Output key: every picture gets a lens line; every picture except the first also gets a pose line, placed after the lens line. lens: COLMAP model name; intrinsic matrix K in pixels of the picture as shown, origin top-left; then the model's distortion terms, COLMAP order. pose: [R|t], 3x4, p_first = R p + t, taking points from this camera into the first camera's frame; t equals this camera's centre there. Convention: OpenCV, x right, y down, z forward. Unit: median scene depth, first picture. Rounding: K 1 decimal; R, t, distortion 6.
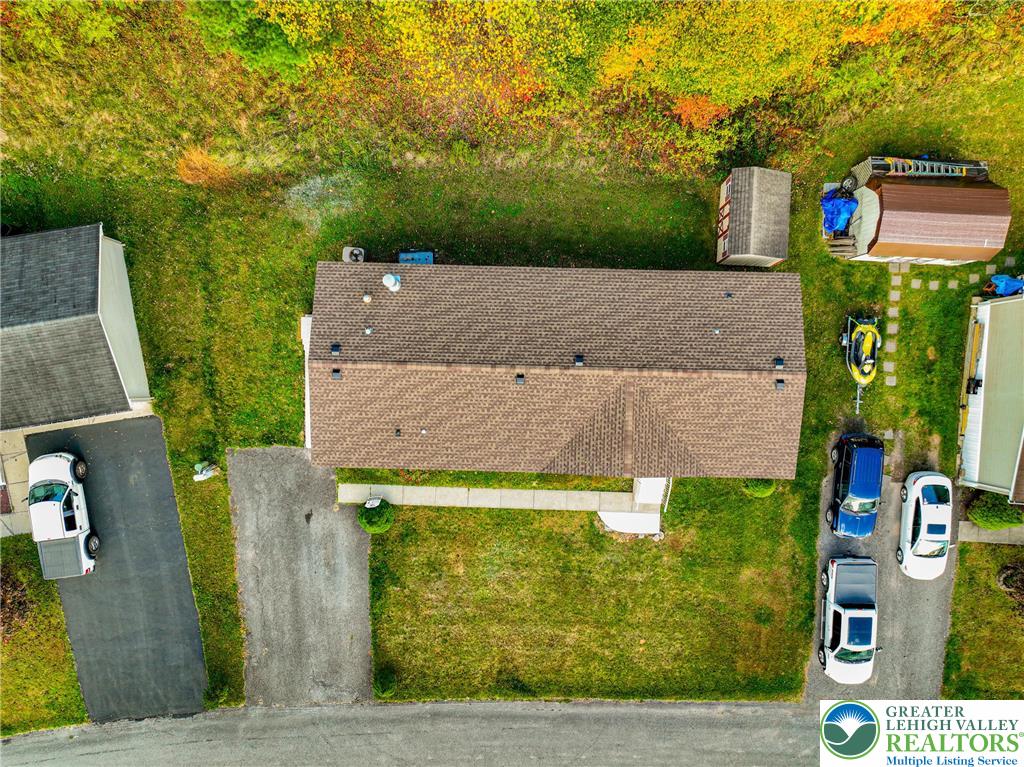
lens RADIAL K [[718.6, 0, 510.0], [0, 718.6, 381.8], [0, 0, 1]] dist [-0.011098, 0.010136]
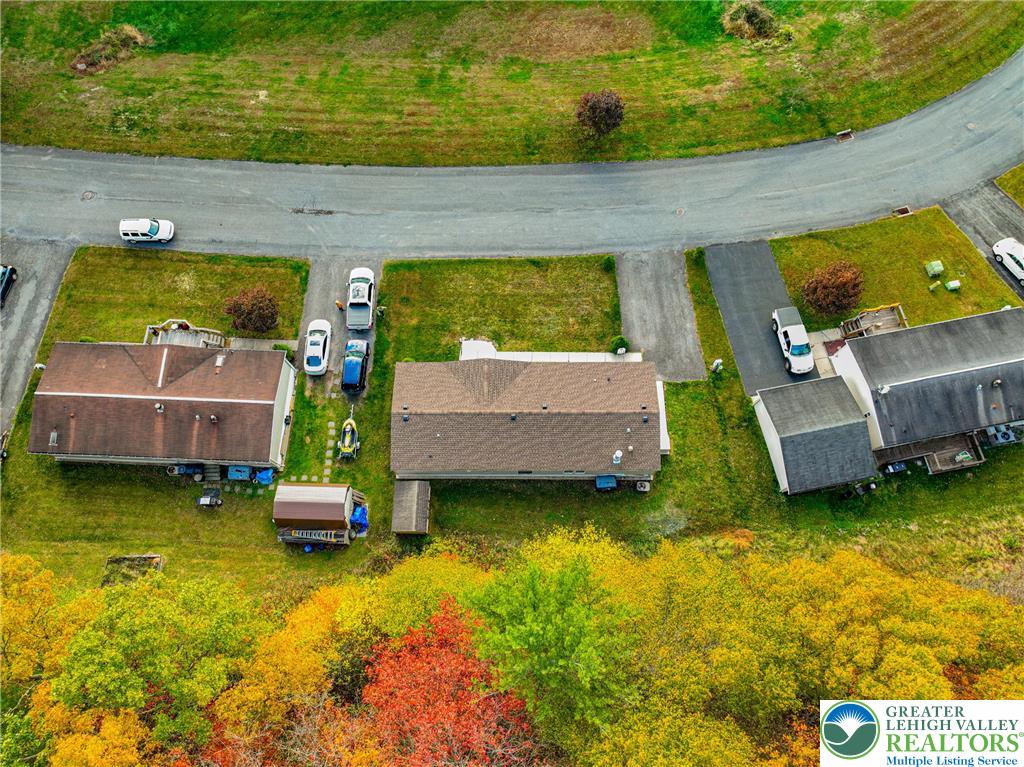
lens RADIAL K [[718.6, 0, 511.7], [0, 718.6, 382.6], [0, 0, 1]] dist [-0.011098, 0.010136]
pose [[-0.999627, 0.027117, 0.003327, 0.081159], [-0.024760, -0.950671, 0.309210, -0.457679], [0.011548, 0.309013, 0.950988, -0.696681]]
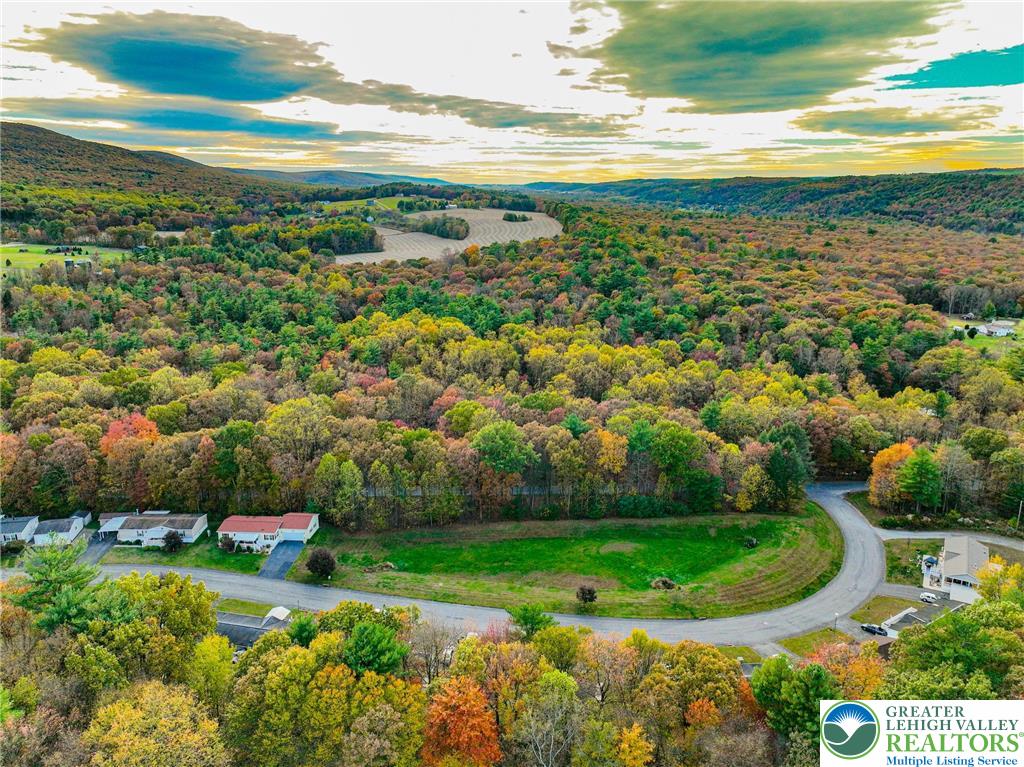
lens RADIAL K [[718.6, 0, 512.1], [0, 718.6, 383.6], [0, 0, 1]] dist [-0.011098, 0.010136]
pose [[-0.993303, -0.023825, 0.113056, -0.181530], [0.115463, -0.240139, 0.963847, -3.177084], [0.004185, 0.970446, 0.241282, -1.413524]]
